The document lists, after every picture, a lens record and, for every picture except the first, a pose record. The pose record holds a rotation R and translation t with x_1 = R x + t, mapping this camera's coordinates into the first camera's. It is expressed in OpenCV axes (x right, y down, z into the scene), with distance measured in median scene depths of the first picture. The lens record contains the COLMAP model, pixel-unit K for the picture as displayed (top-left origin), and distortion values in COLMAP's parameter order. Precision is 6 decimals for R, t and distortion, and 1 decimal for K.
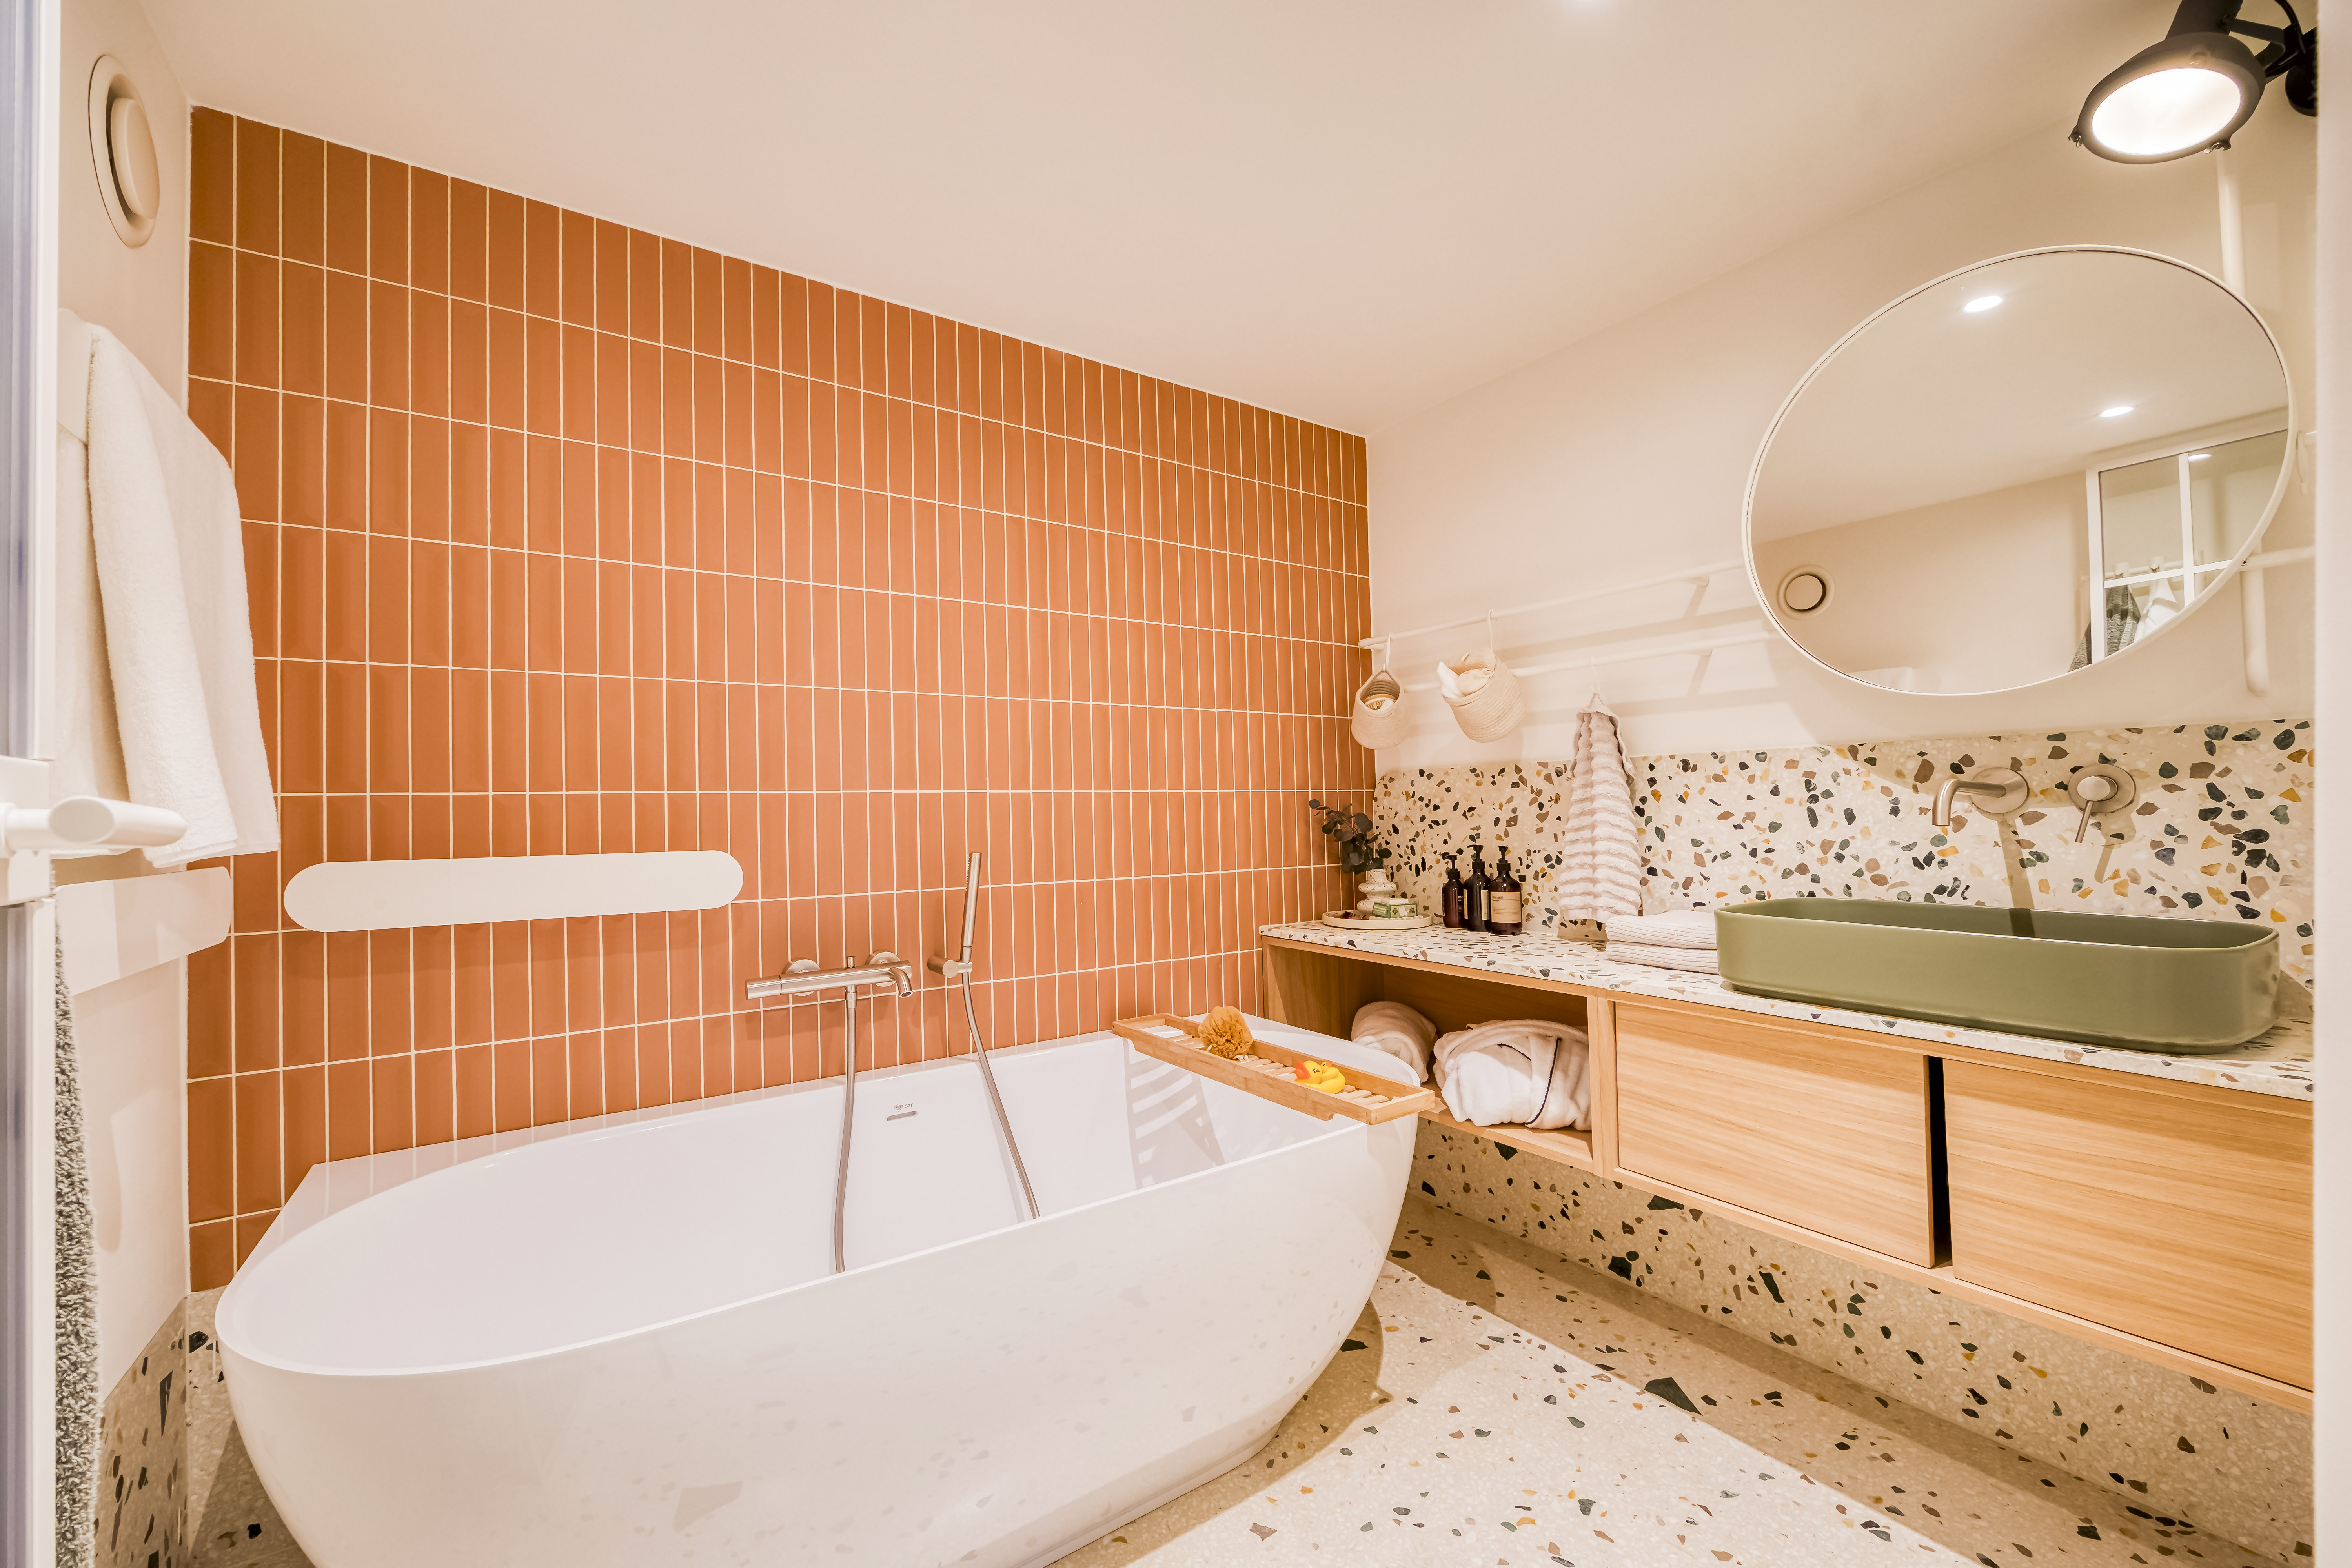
lens RADIAL K [[928.0, 0, 1169.3], [0, 928.0, 771.3], [0, 0, 1]] dist [-0.006555, -0.000016]
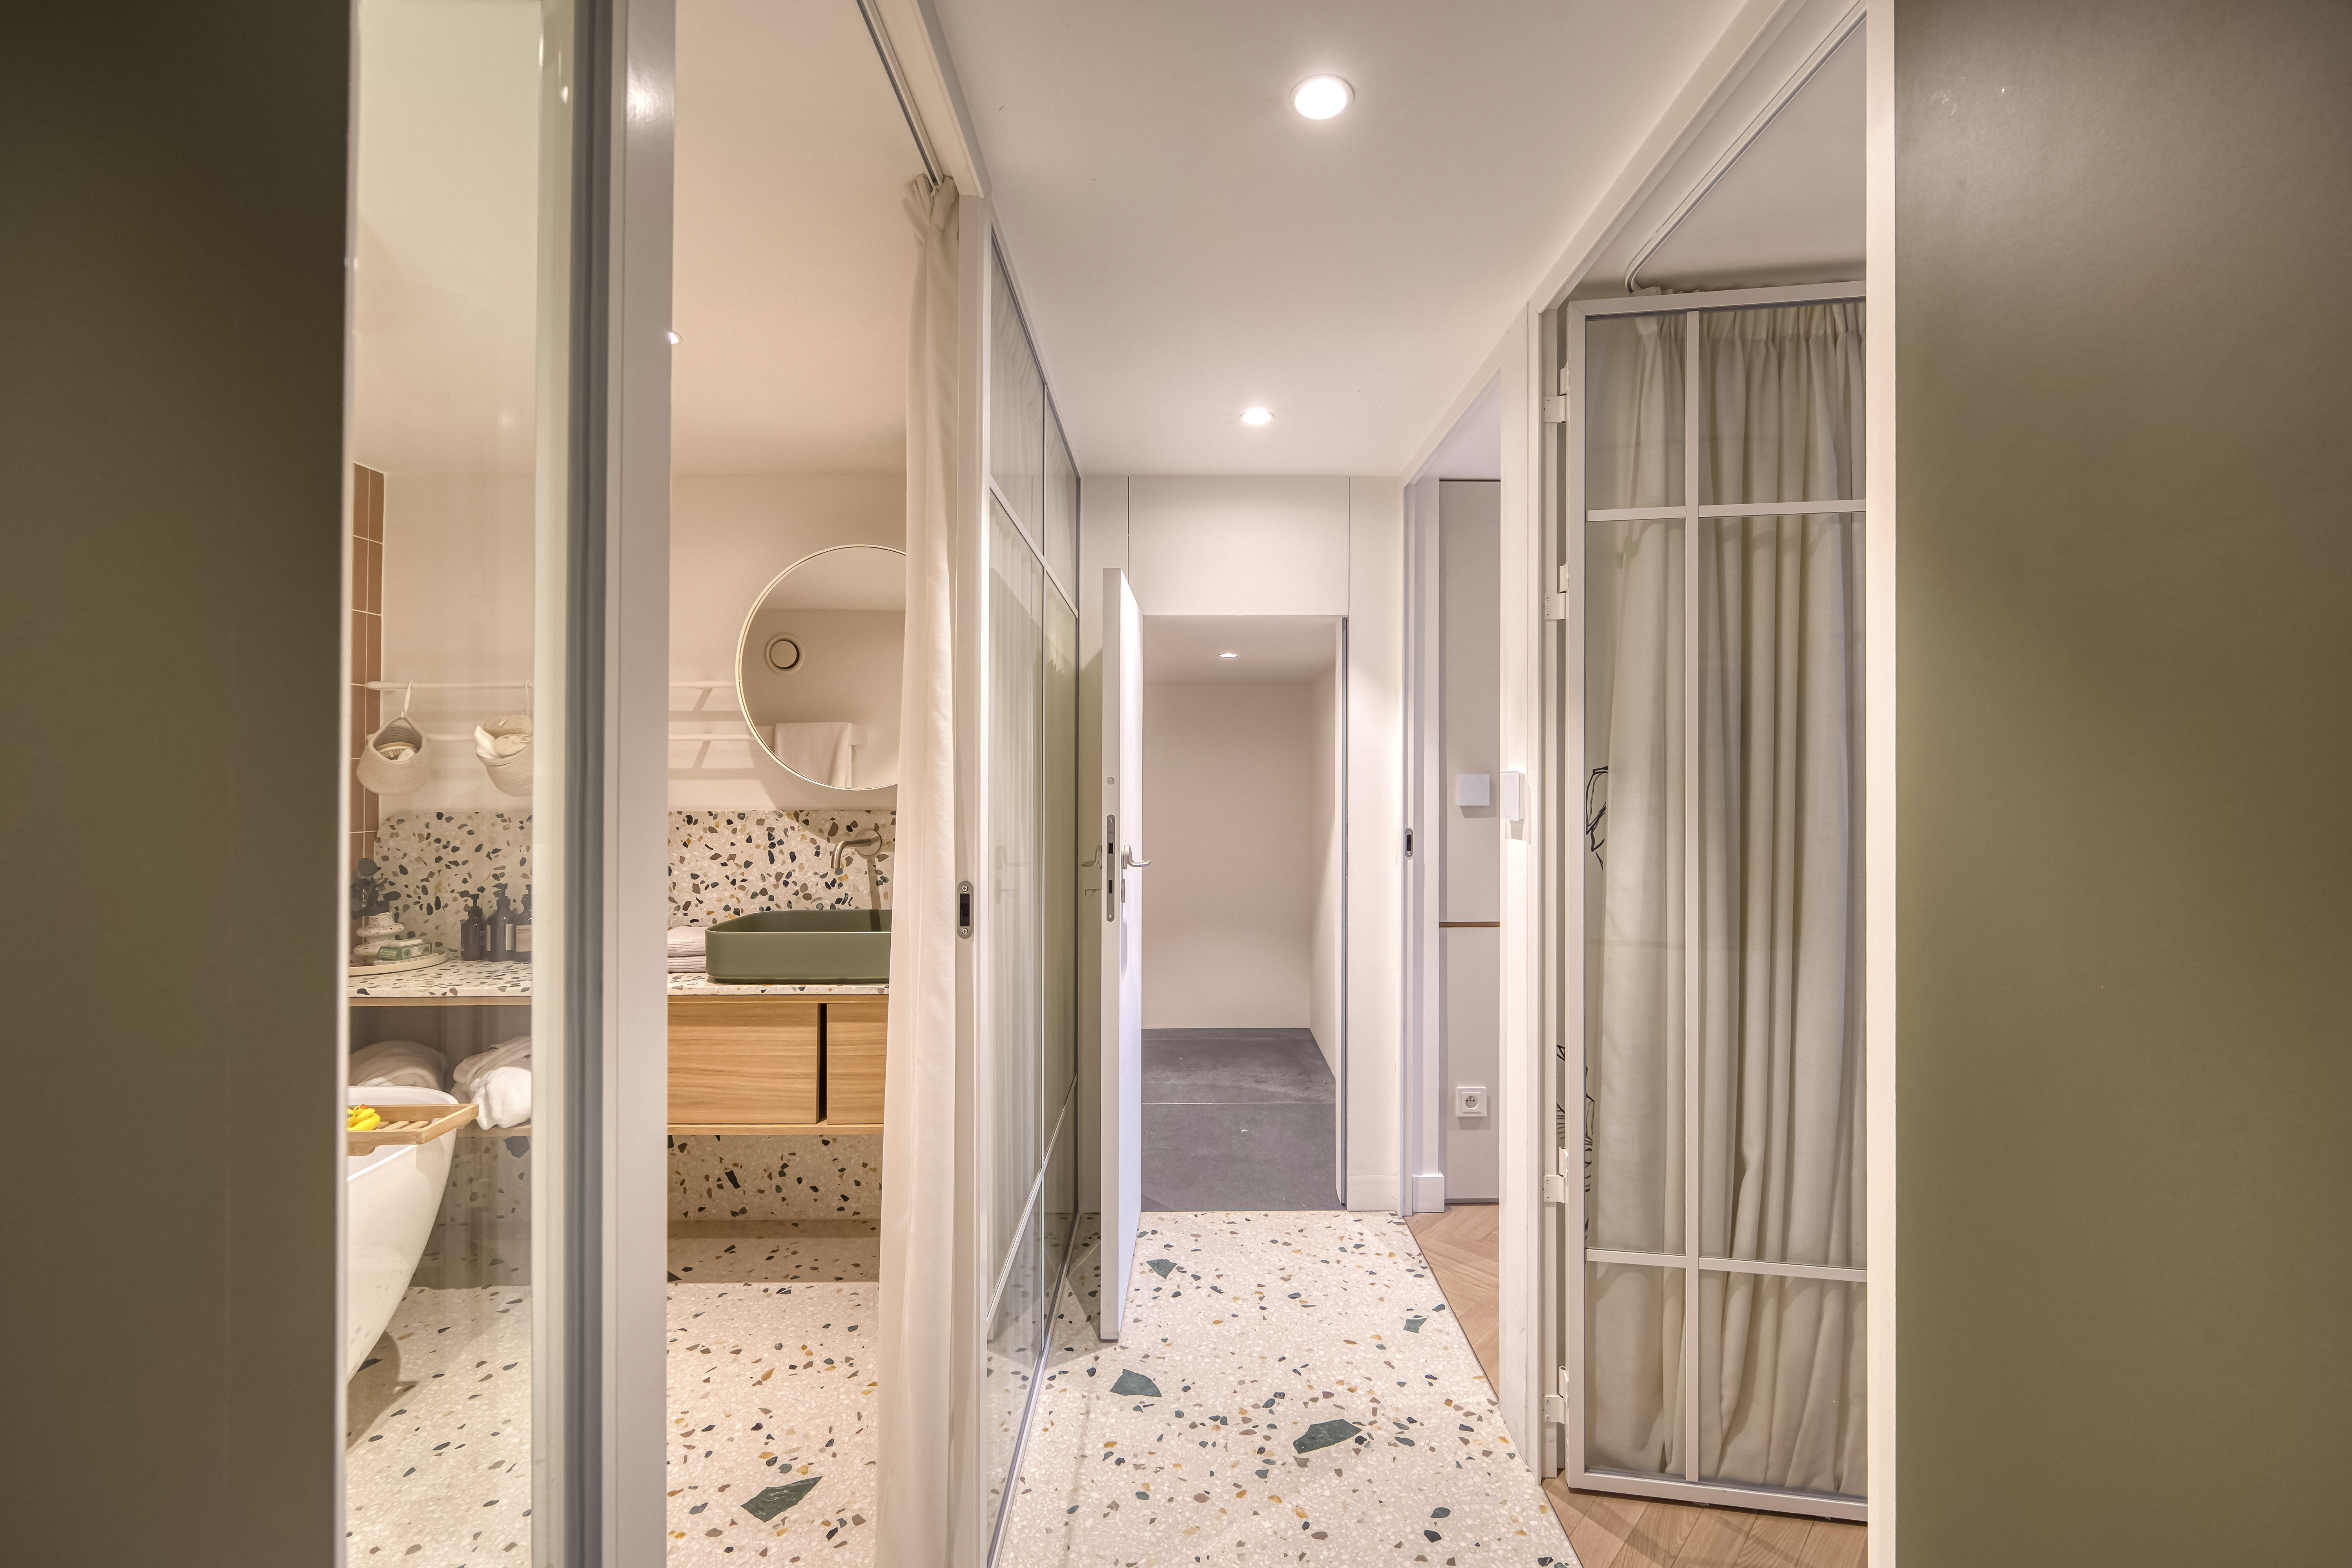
lens RADIAL K [[928.1, 0, 1184.9], [0, 928.1, 768.2], [0, 0, 1]] dist [-0.006555, -0.000016]
pose [[0.534886, 0.029373, 0.844414, -0.220461], [-0.043056, 0.999045, -0.007478, -0.110746], [-0.843827, -0.032357, 0.535639, -0.367193]]
